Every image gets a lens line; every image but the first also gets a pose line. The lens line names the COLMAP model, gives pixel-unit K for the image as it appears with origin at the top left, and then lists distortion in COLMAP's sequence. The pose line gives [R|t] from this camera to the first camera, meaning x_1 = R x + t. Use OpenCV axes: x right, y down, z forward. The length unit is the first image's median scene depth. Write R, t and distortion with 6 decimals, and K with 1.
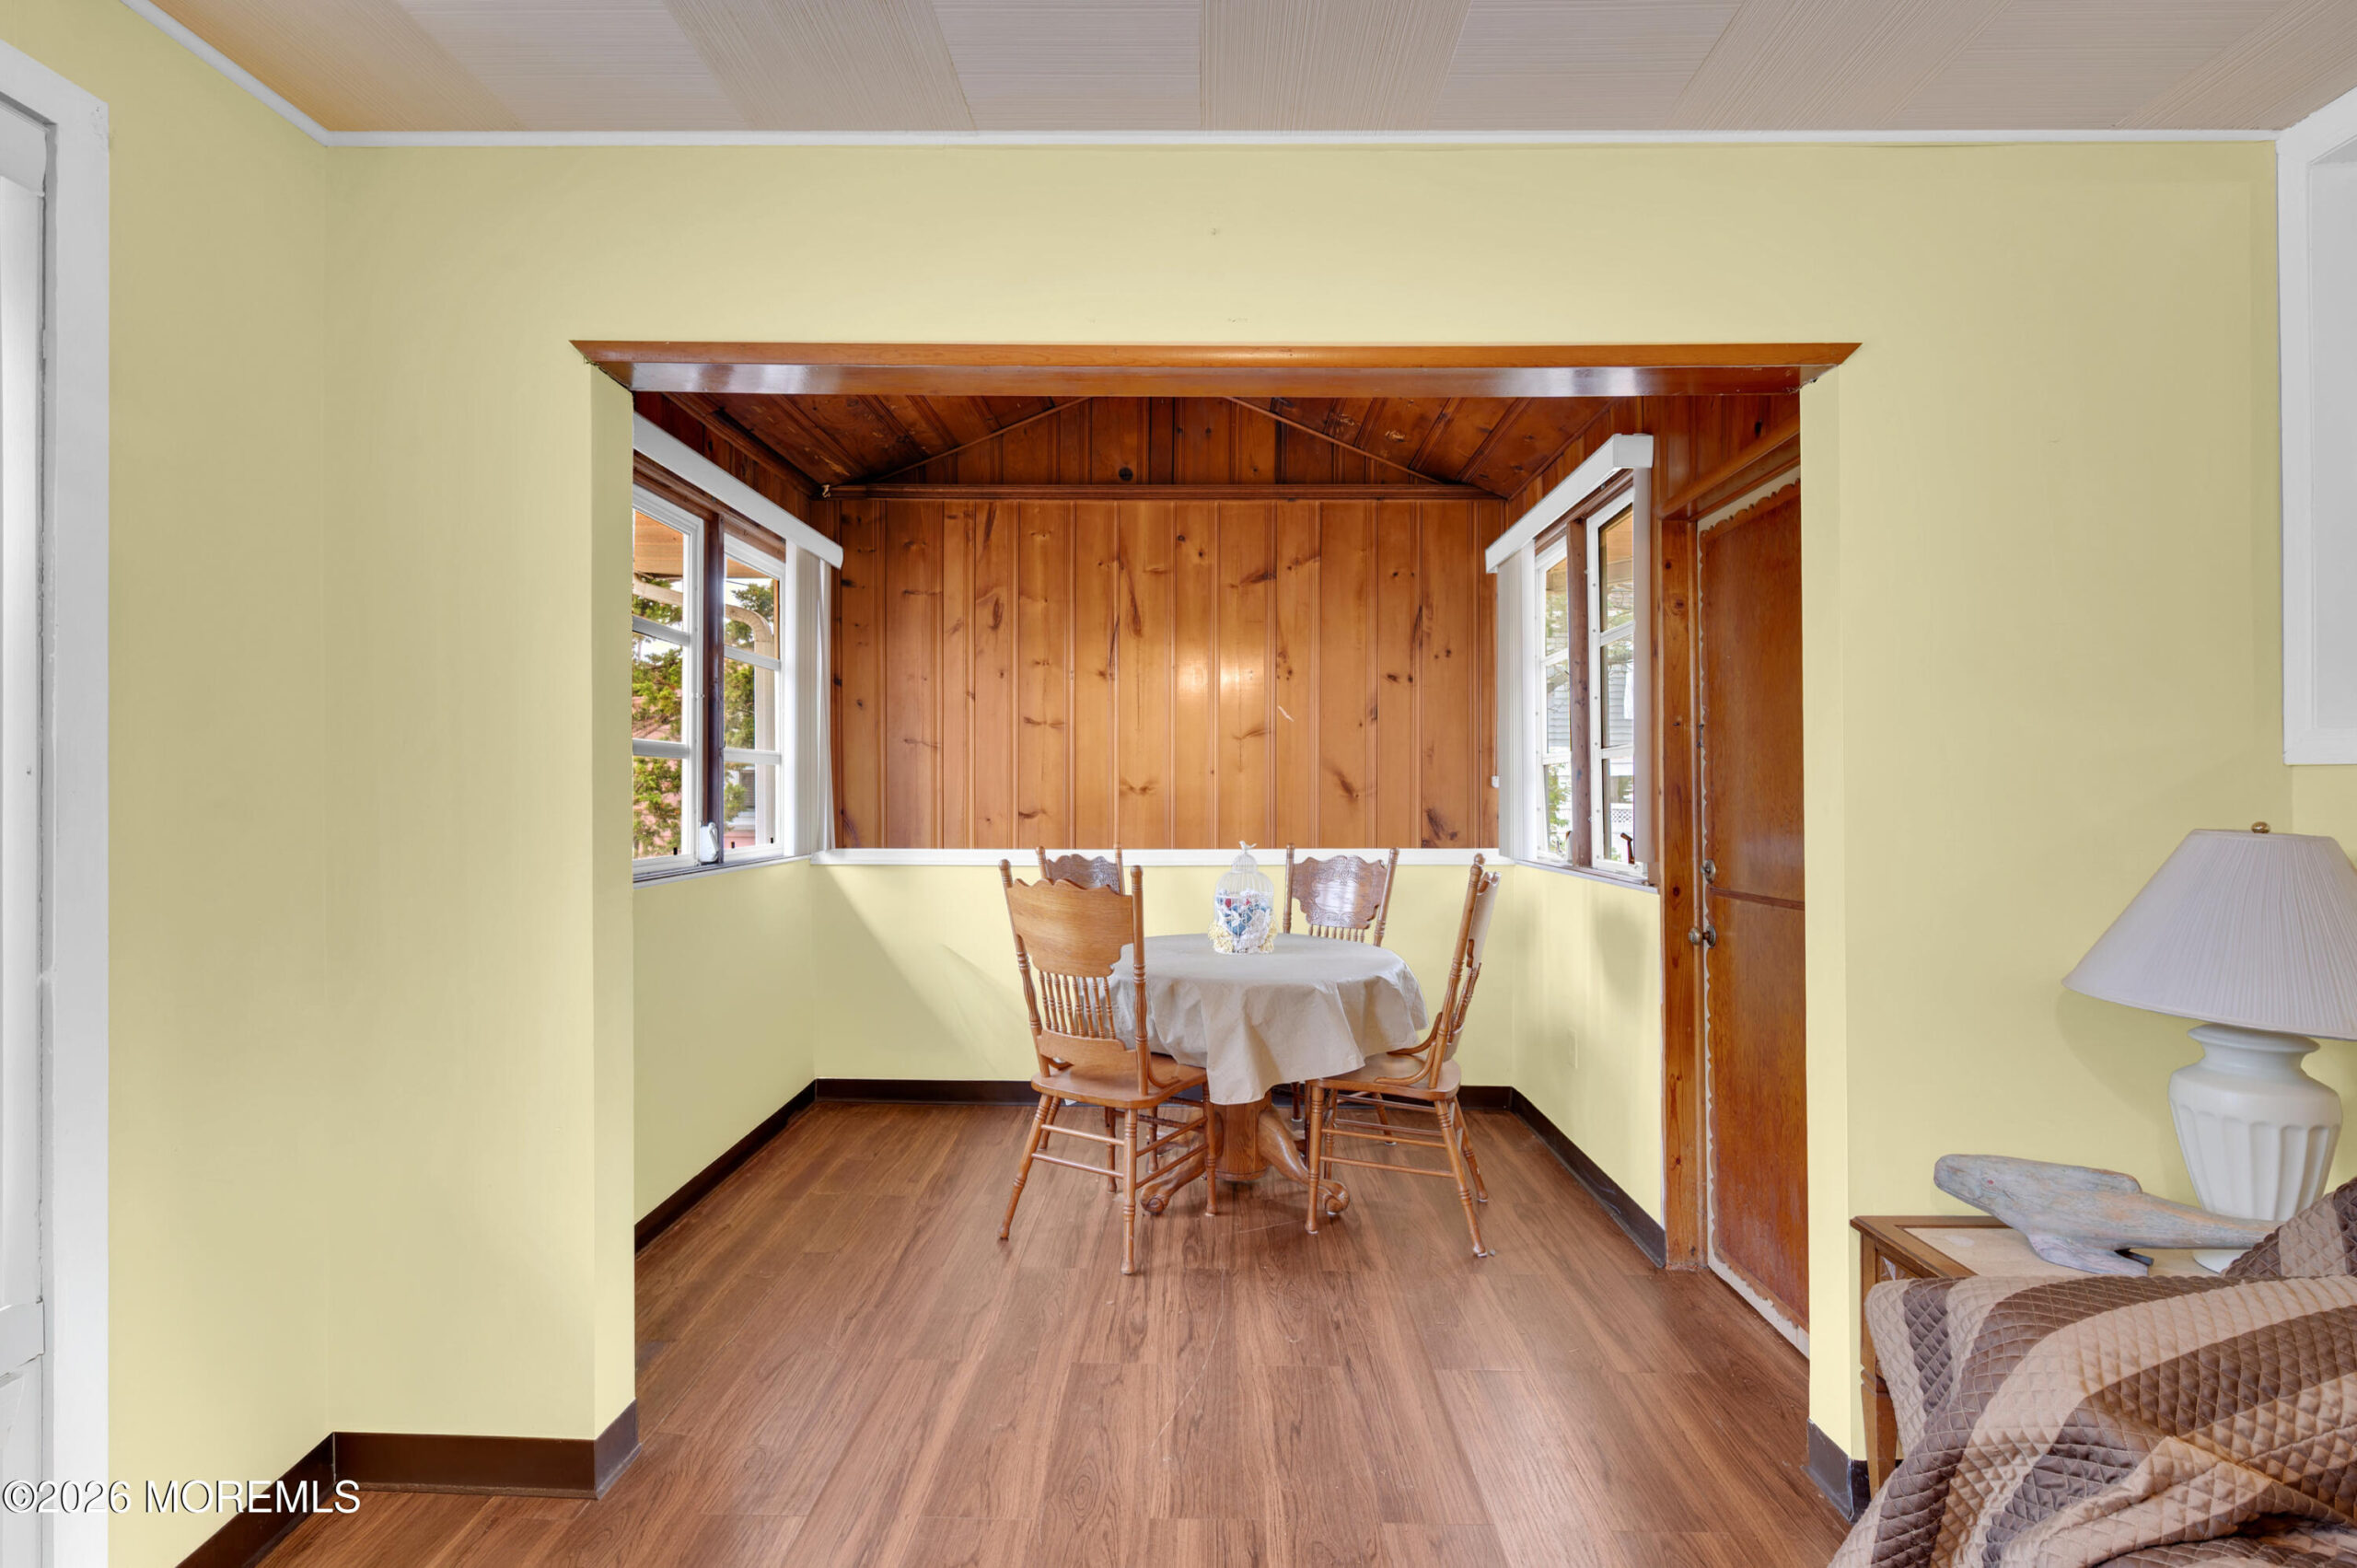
lens RADIAL K [[1097.8, 0, 1182.7], [0, 1097.8, 786.8], [0, 0, 1]] dist [0.000181, -0.000275]
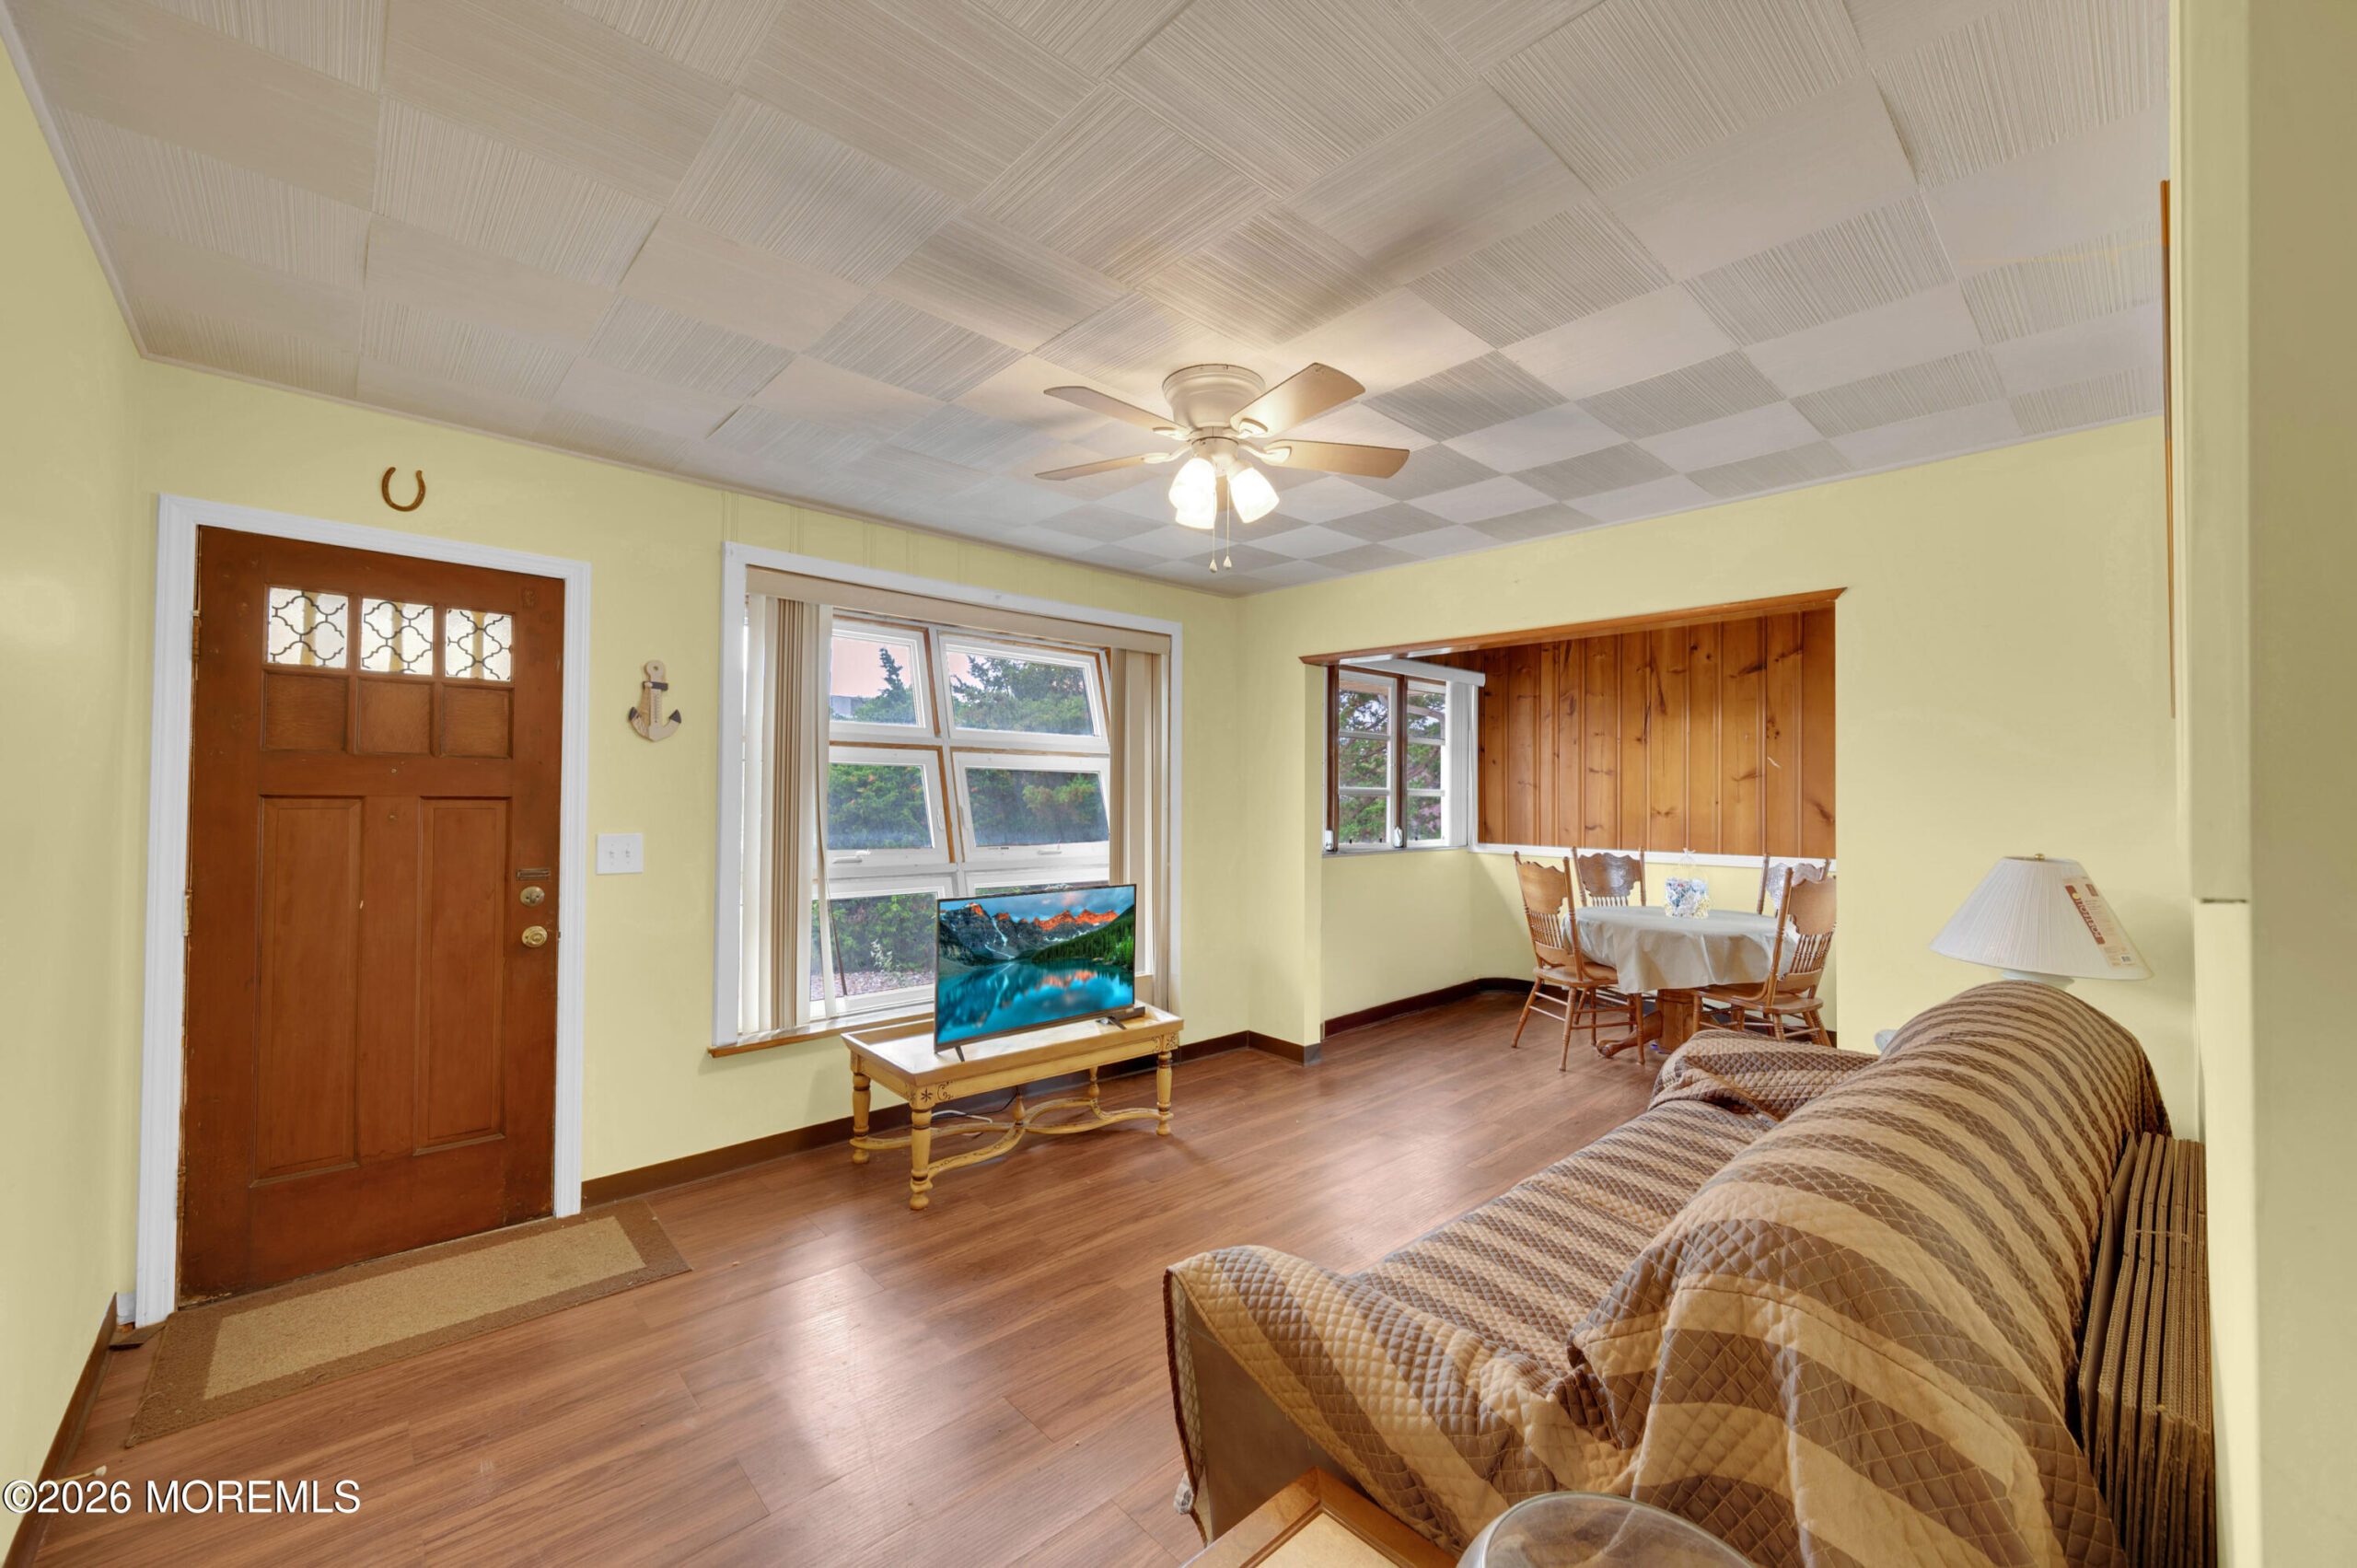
lens RADIAL K [[927.3, 0, 1180.6], [0, 927.3, 787.7], [0, 0, 1]] dist [-0.001261, -0.000581]
pose [[0.693929, -0.001262, -0.720042, 0.427772], [-0.004262, 0.999974, -0.005860, -0.023424], [0.720030, 0.007135, 0.693906, -0.393228]]
